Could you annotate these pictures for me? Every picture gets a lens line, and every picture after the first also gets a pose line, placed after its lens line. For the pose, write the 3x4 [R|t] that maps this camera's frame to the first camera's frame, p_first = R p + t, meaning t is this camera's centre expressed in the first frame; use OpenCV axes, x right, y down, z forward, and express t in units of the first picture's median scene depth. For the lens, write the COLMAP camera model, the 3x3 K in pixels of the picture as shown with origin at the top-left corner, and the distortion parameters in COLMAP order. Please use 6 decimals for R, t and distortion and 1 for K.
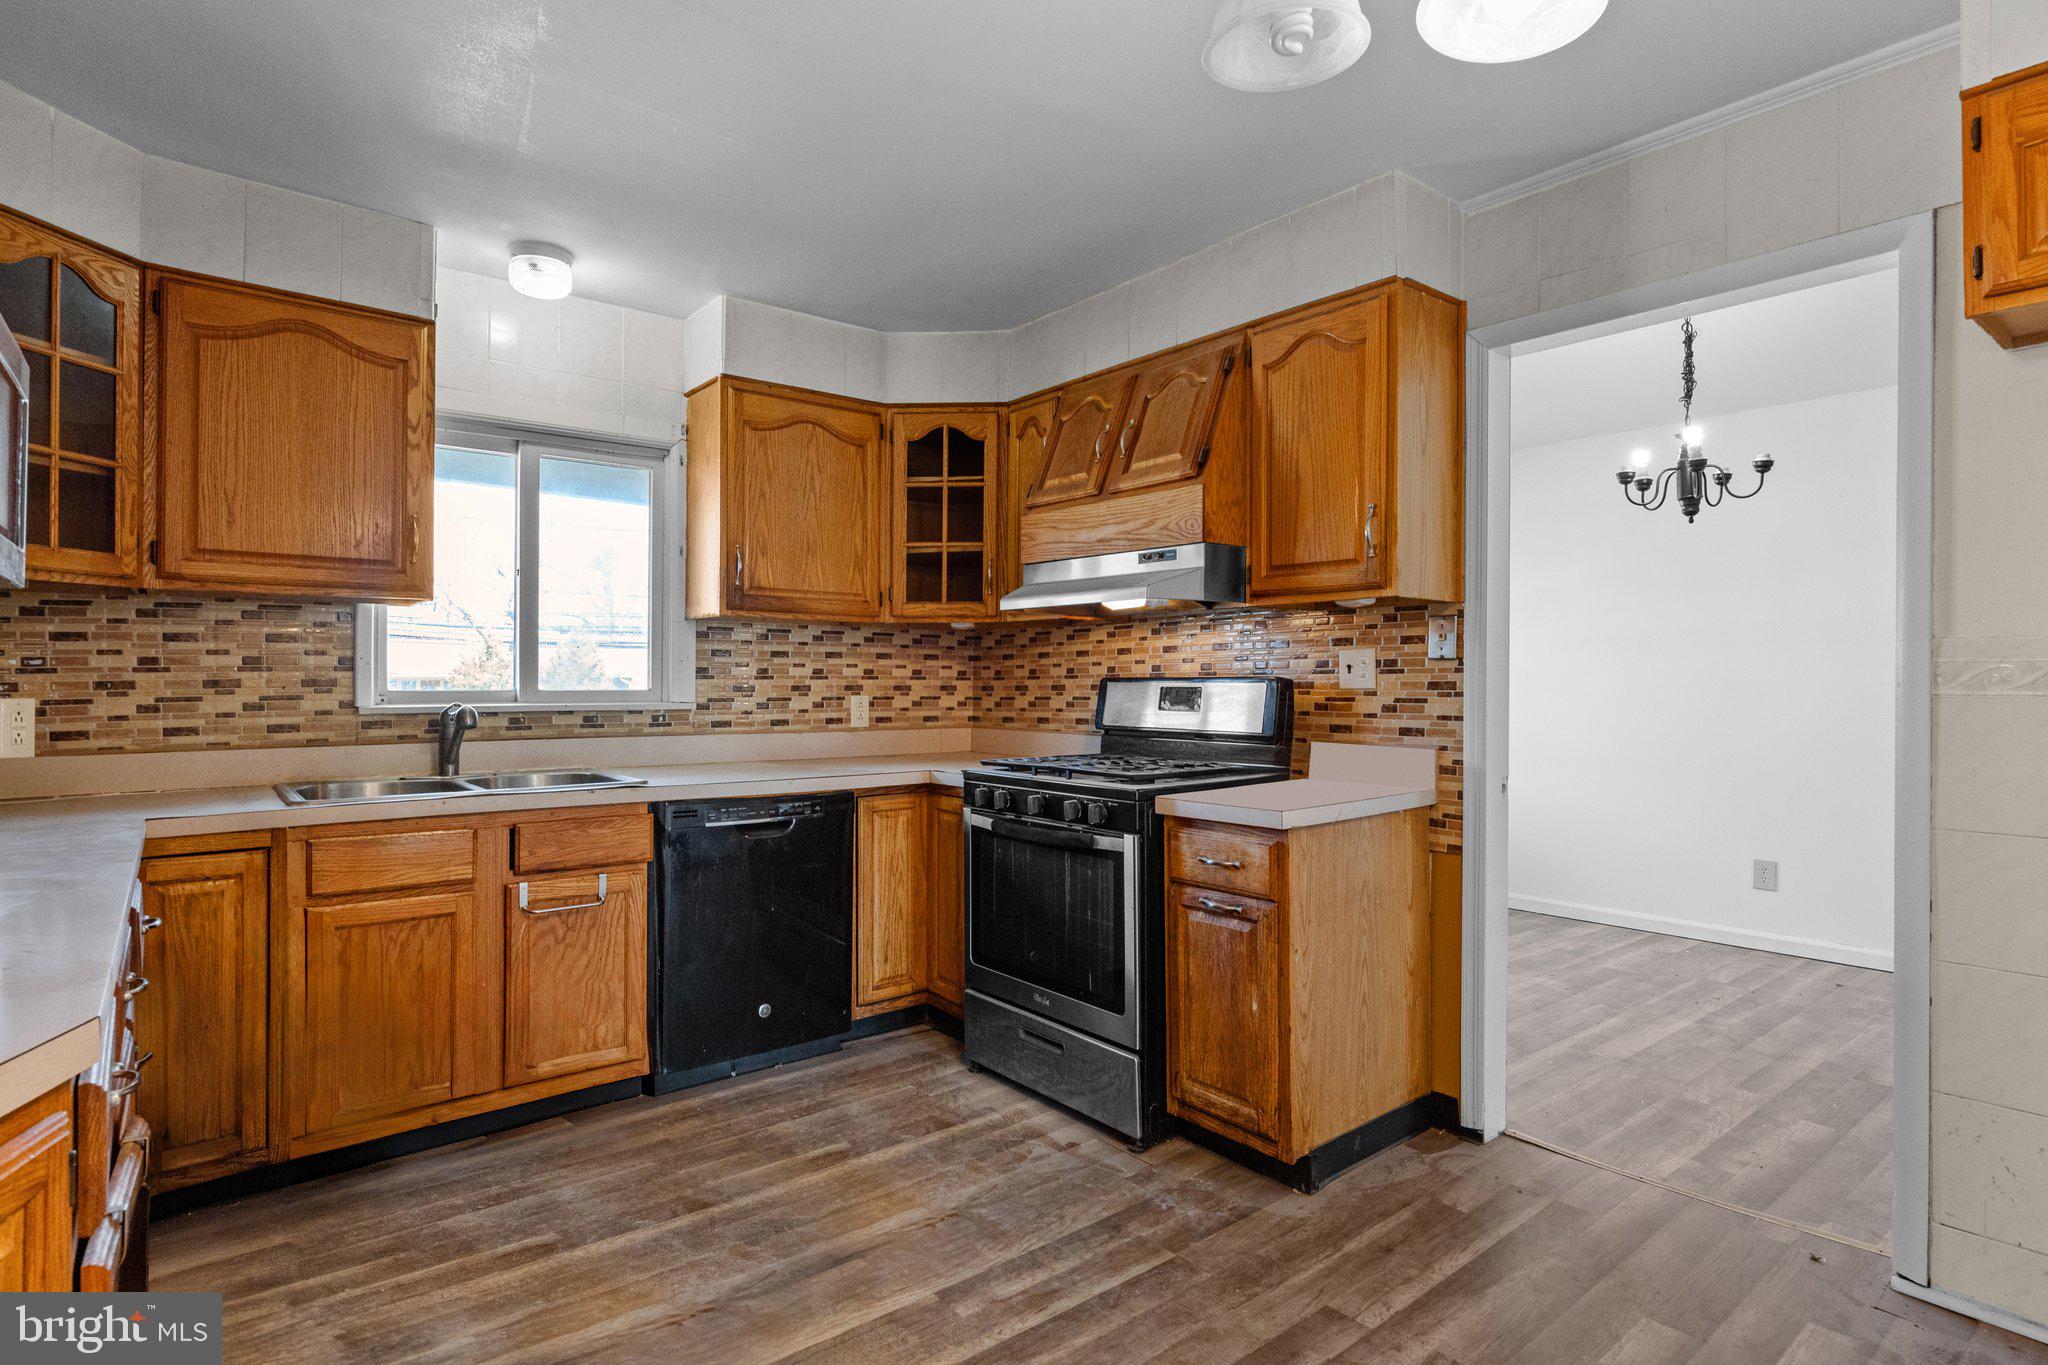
lens RADIAL K [[1081.5, 0, 1024.0], [0, 1081.5, 682.5], [0, 0, 1]] dist [0.001548, -0.000508]
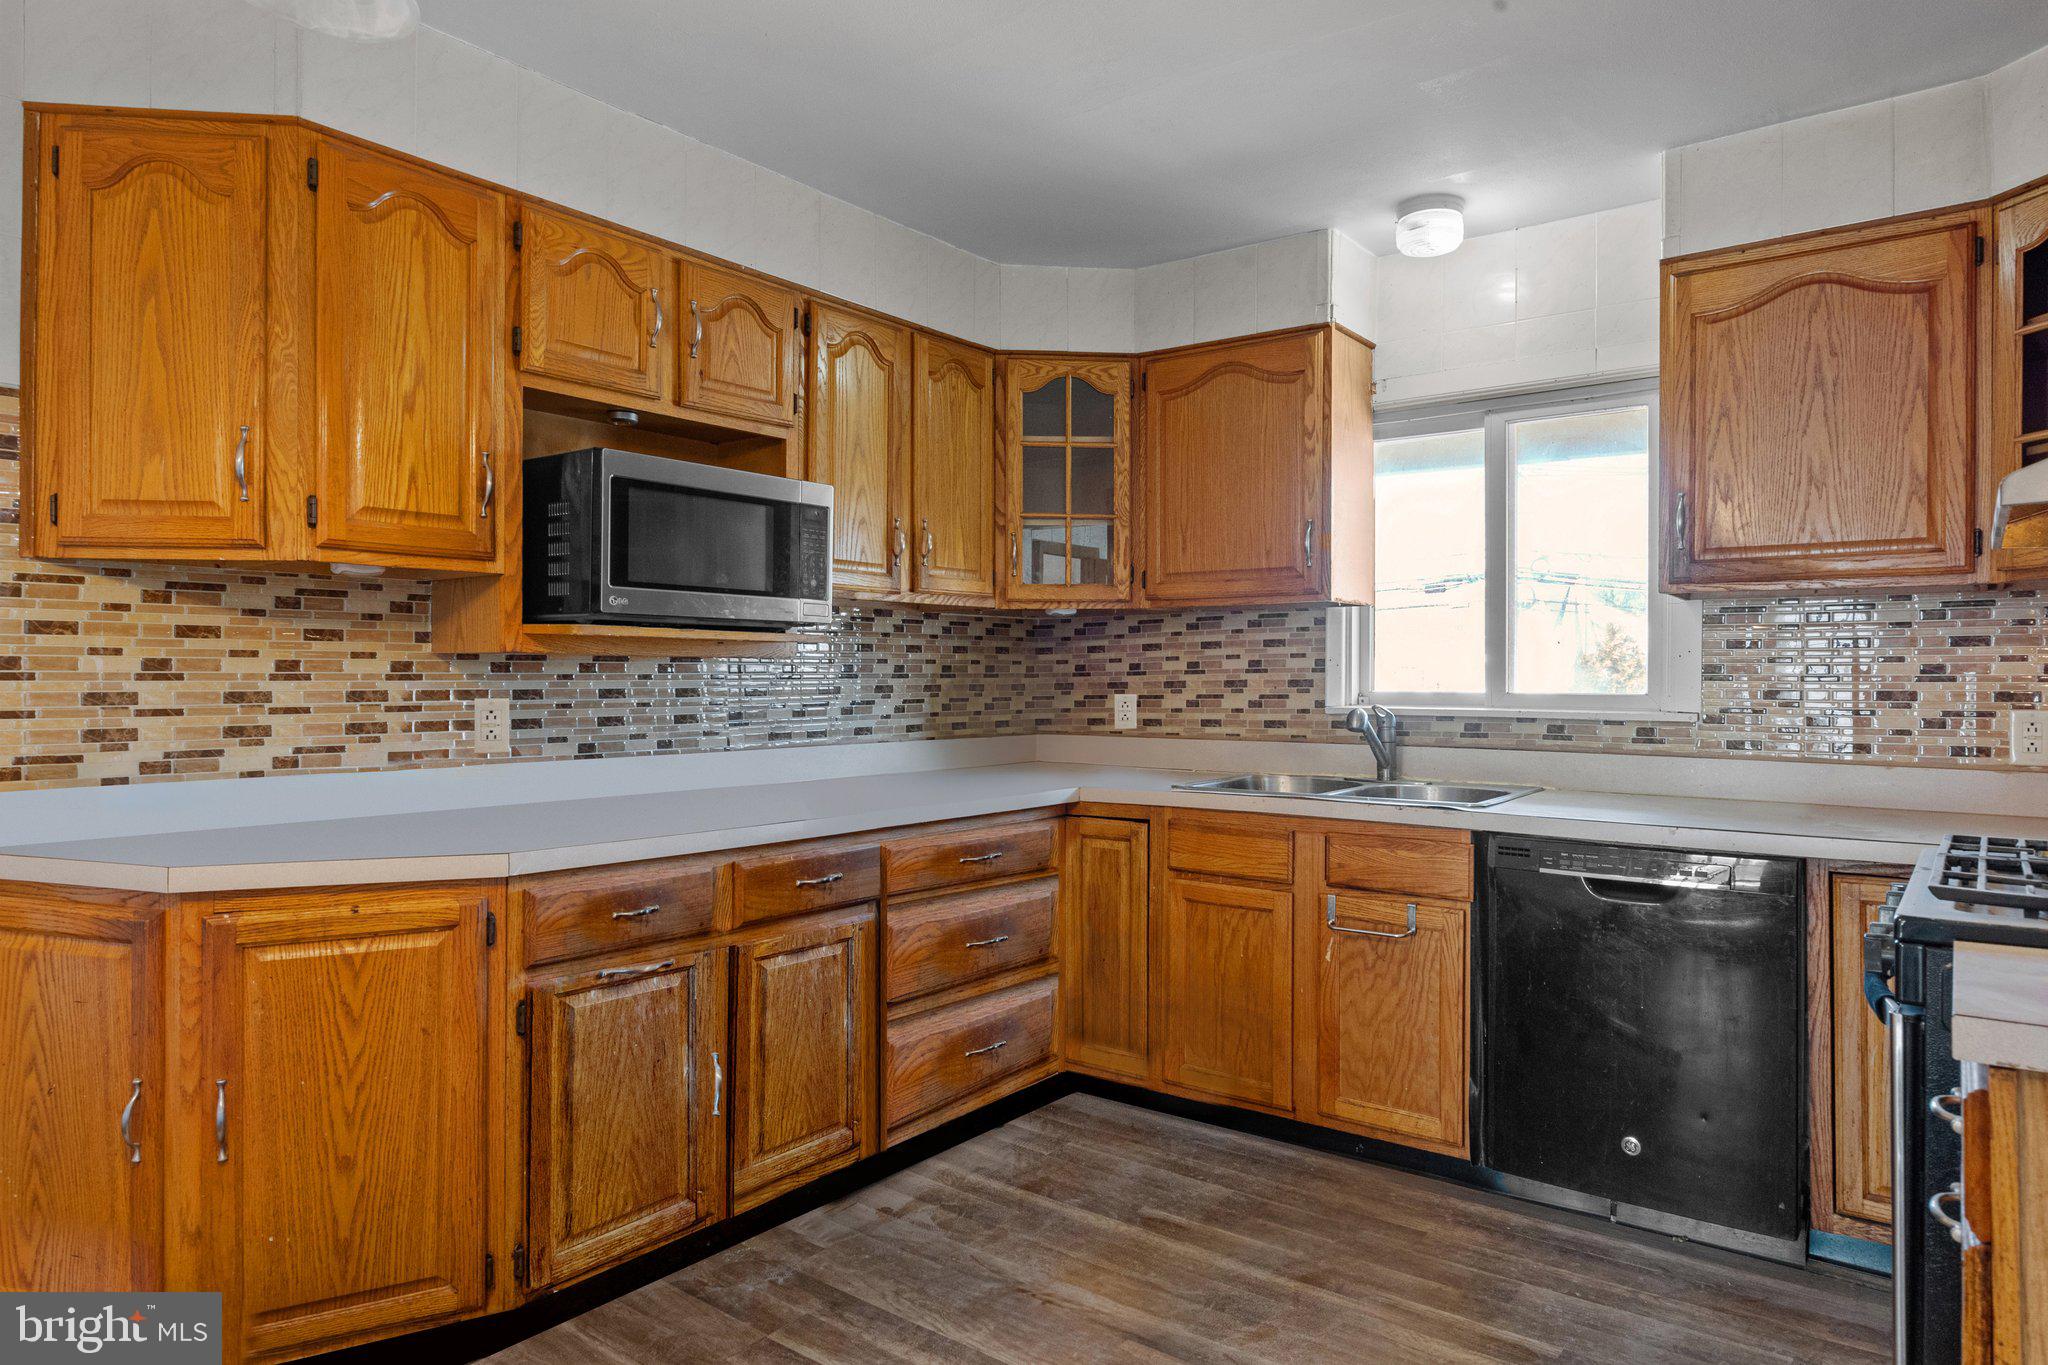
lens RADIAL K [[1236.4, 0, 1024.0], [0, 1236.4, 682.5], [0, 0, 1]] dist [-0.001290, -0.000194]
pose [[0.234078, 0.004564, -0.972207, 0.478350], [-0.004155, 0.999985, 0.003694, -0.003931], [0.972209, 0.003175, 0.234093, 0.437515]]
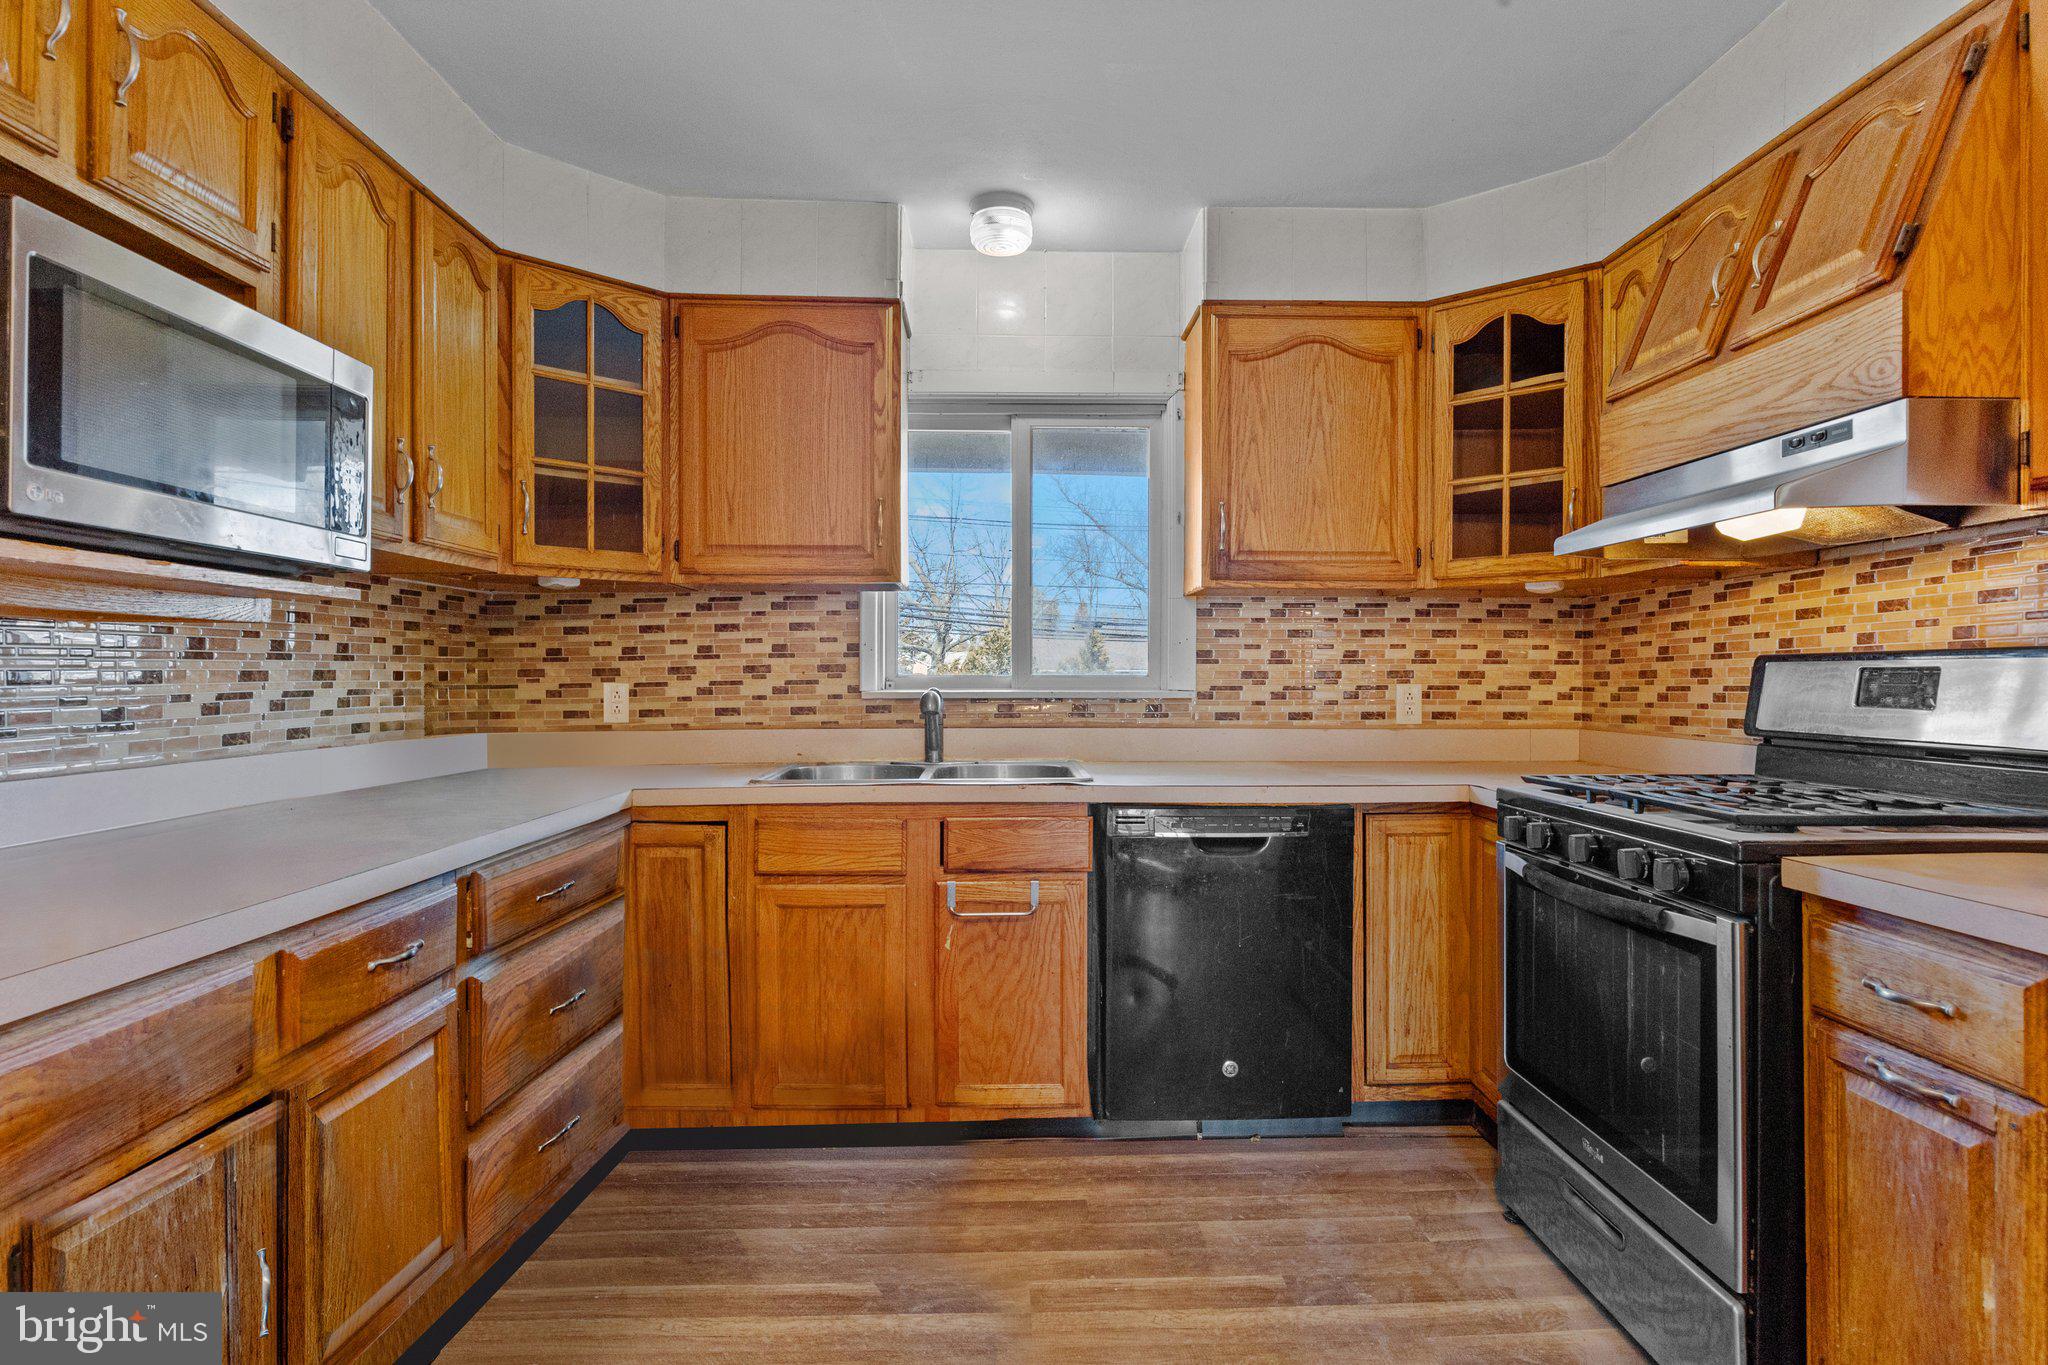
lens RADIAL K [[1065.2, 0, 1024.0], [0, 1065.2, 682.5], [0, 0, 1]] dist [-0.003468, -0.001617]
pose [[0.796696, 0.001198, -0.604379, 0.125113], [0.000919, 0.999994, 0.003194, 0.010904], [0.604379, -0.003100, 0.796691, 0.282072]]
